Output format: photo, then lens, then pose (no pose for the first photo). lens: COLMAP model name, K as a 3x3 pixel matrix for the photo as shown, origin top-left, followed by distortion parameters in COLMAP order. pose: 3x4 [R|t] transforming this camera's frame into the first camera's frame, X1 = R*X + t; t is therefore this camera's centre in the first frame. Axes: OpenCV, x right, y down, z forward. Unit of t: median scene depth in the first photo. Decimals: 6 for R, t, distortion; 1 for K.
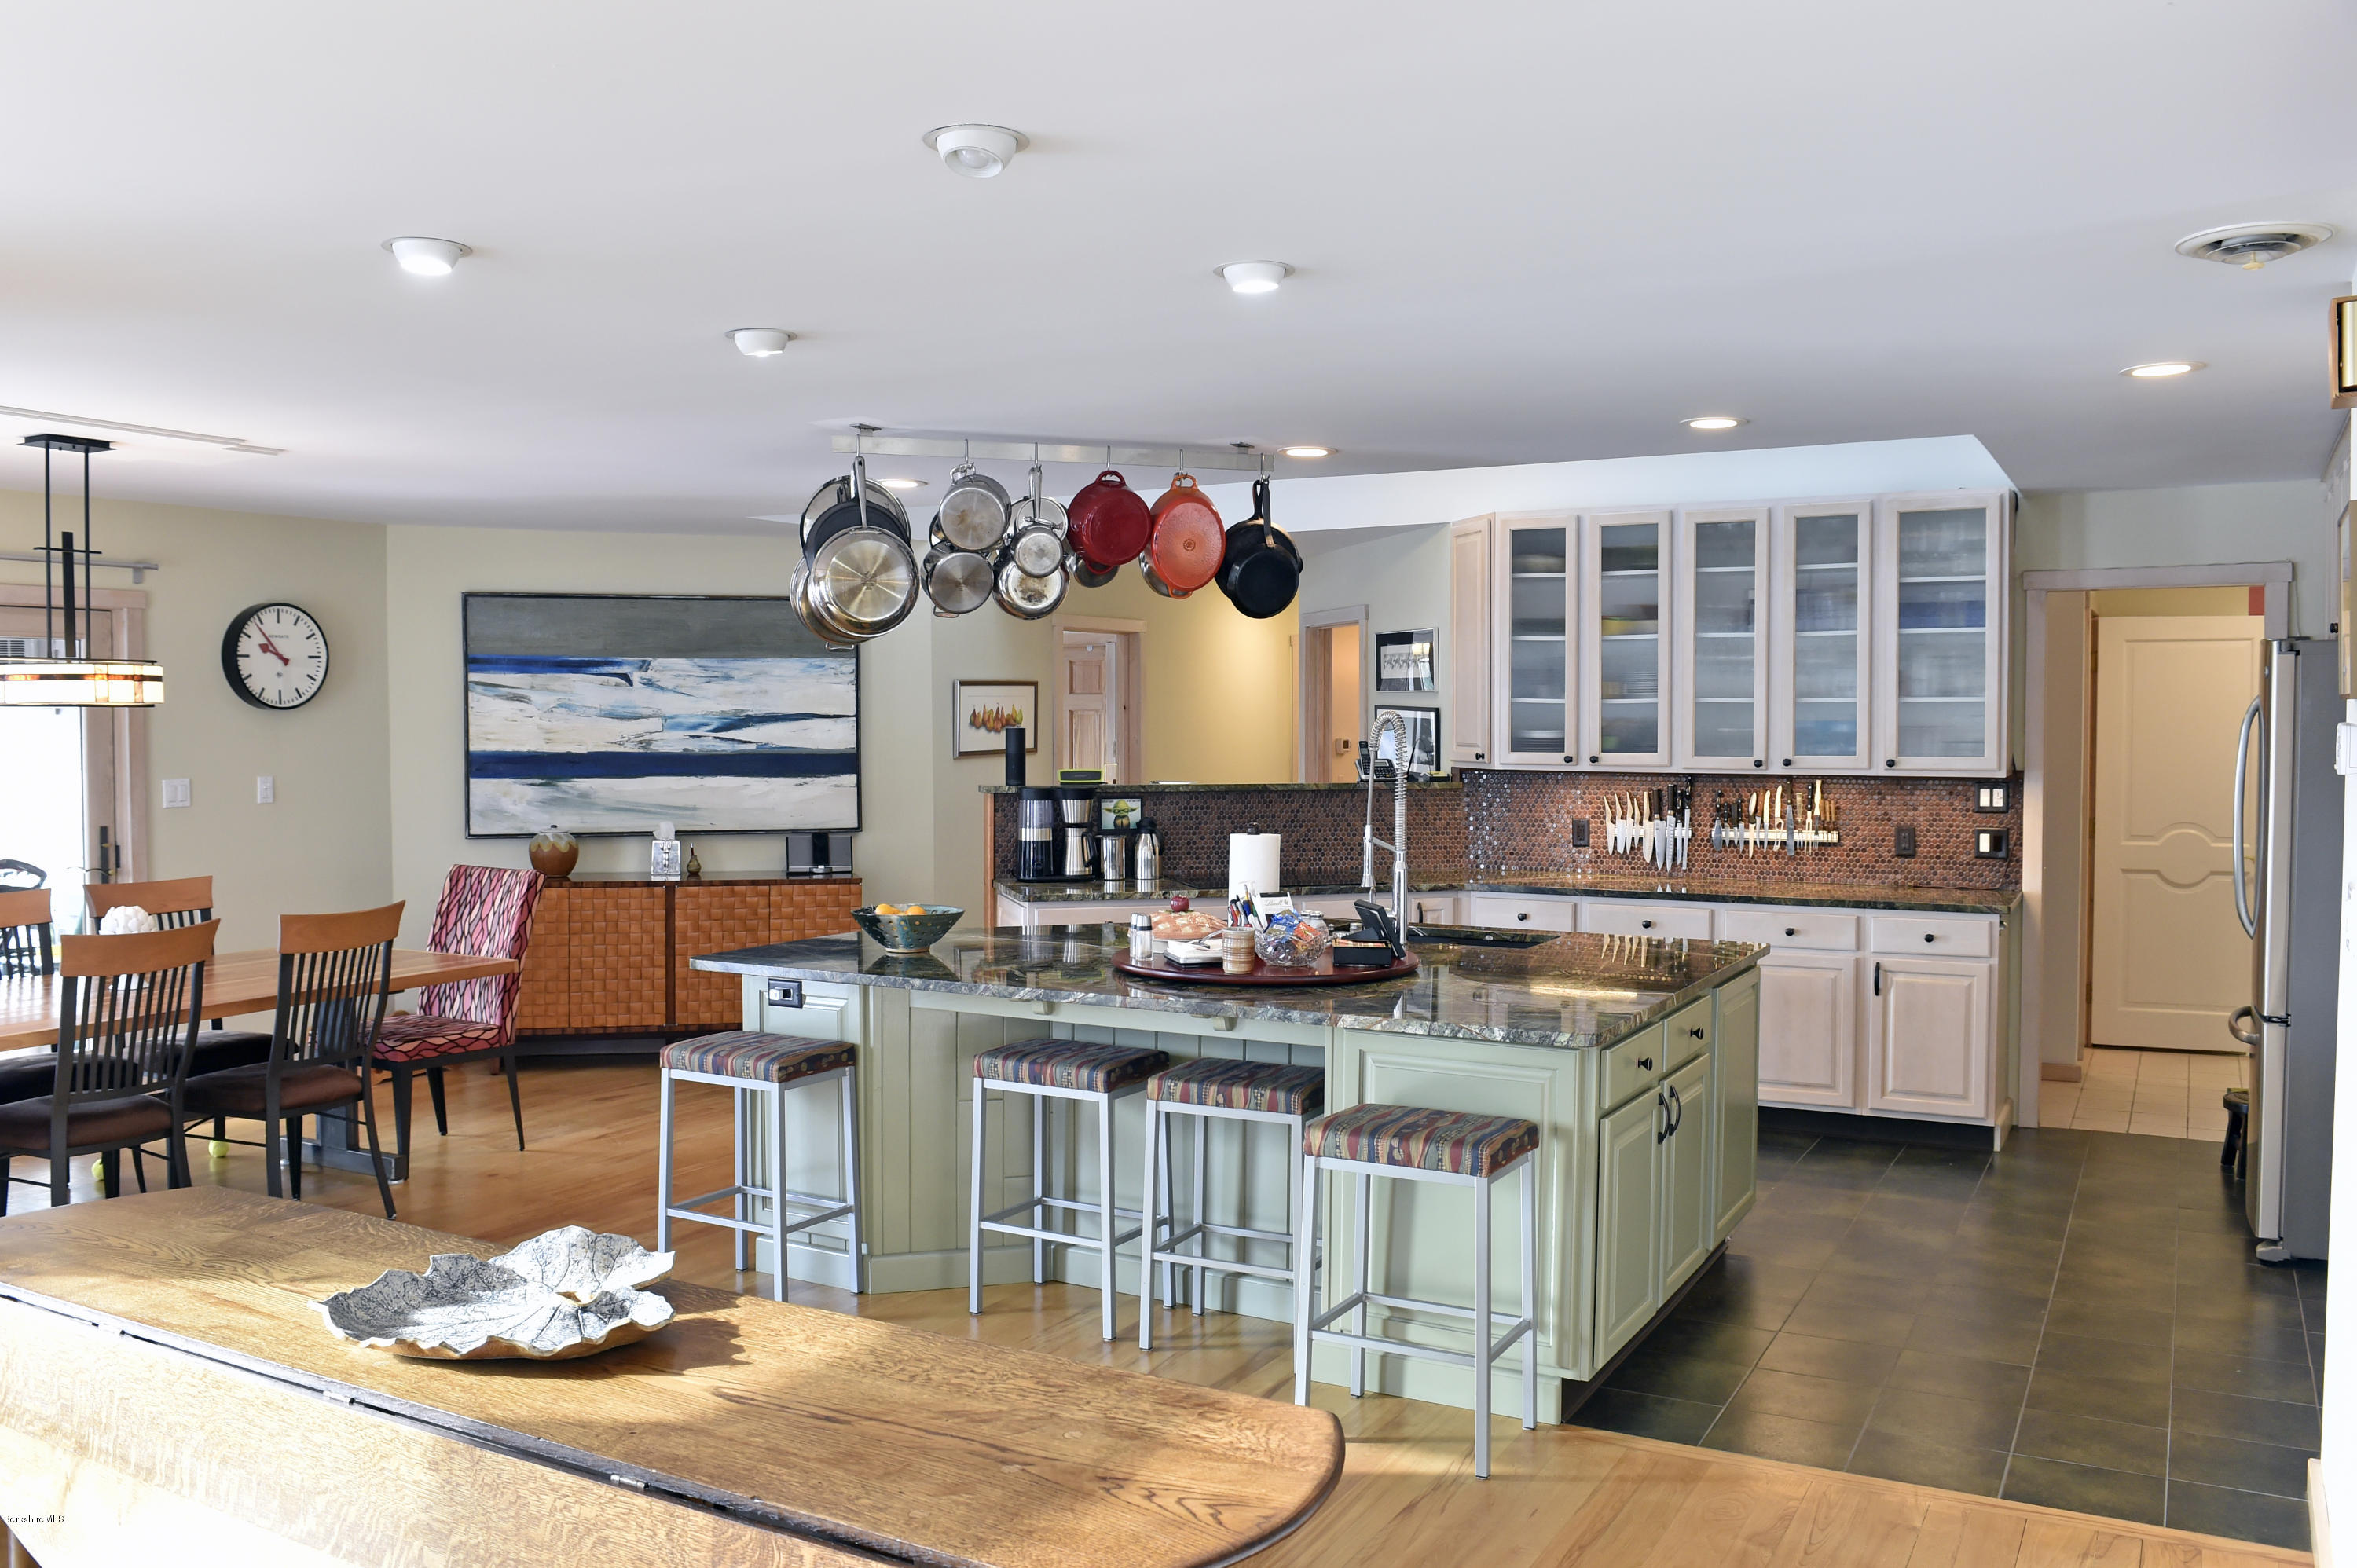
lens RADIAL K [[1860.8, 0, 1177.8], [0, 1860.8, 786.3], [0, 0, 1]] dist [-0.009609, 0.002353]
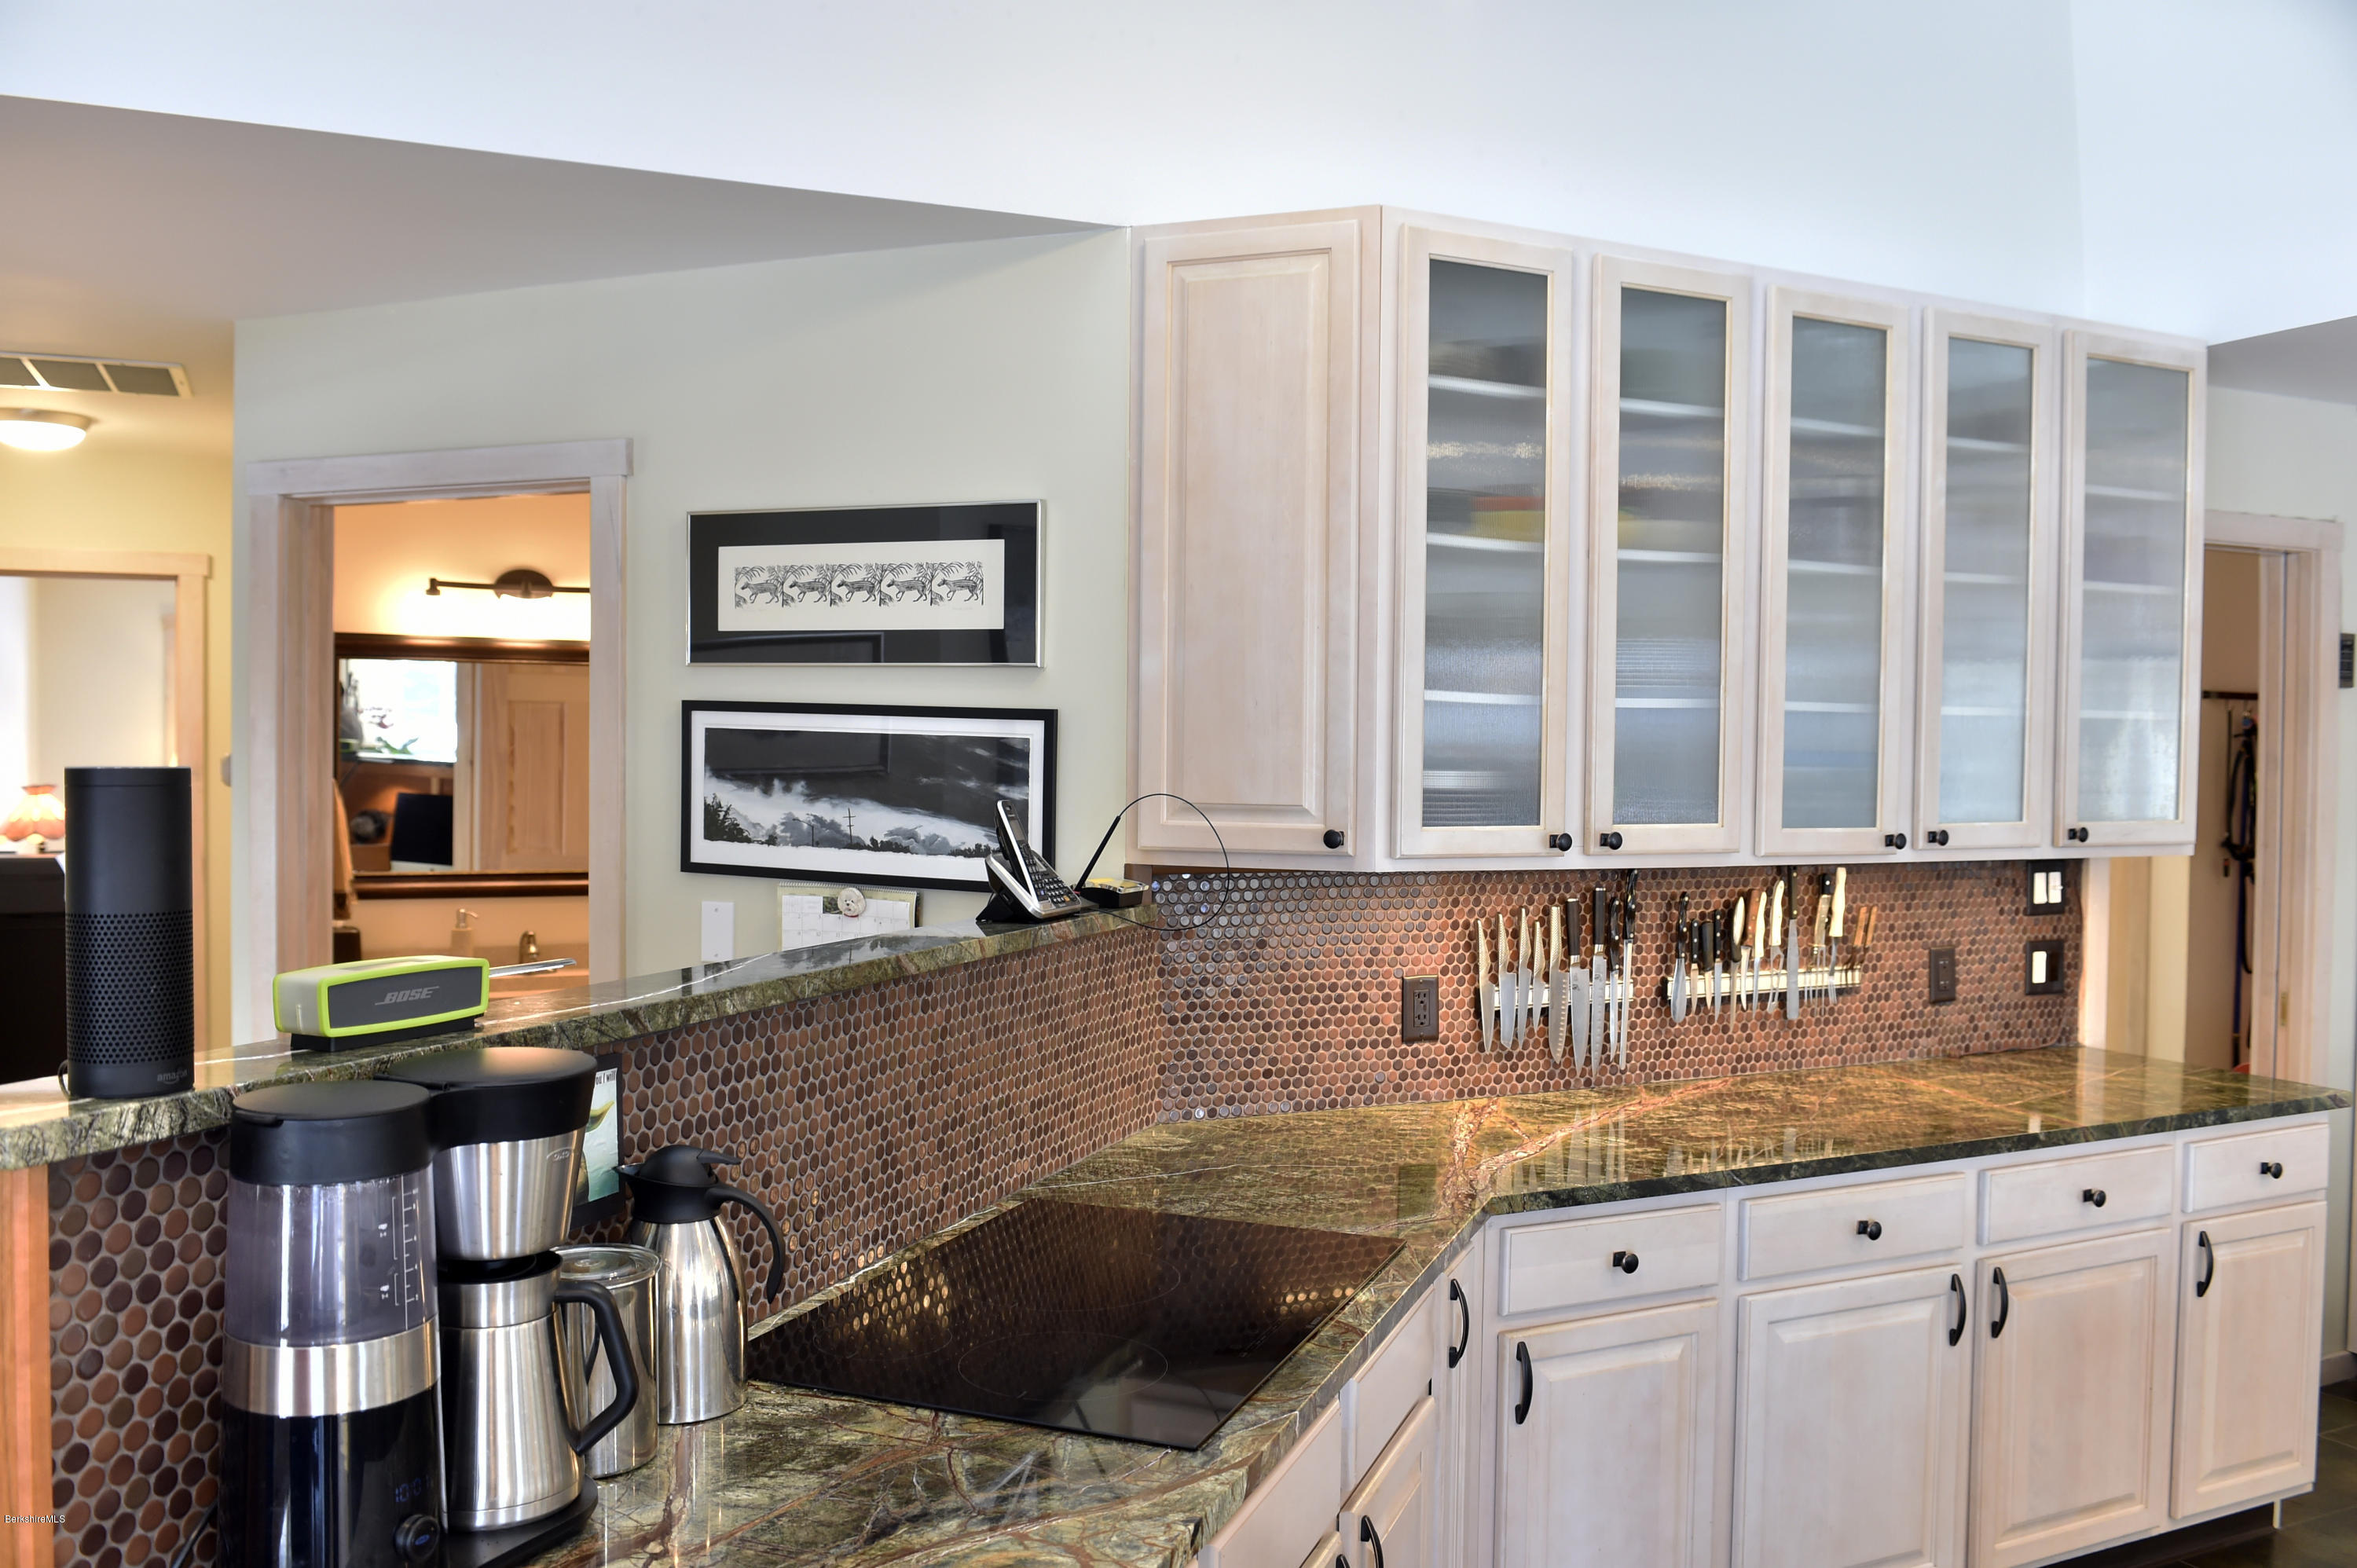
lens RADIAL K [[1860.8, 0, 1178.5], [0, 1860.8, 786.1], [0, 0, 1]] dist [-0.009609, 0.002353]
pose [[0.570725, -0.008848, 0.821093, -0.176996], [0.022774, 0.999728, -0.005057, -0.027080], [-0.820825, 0.021586, 0.570772, 0.844540]]
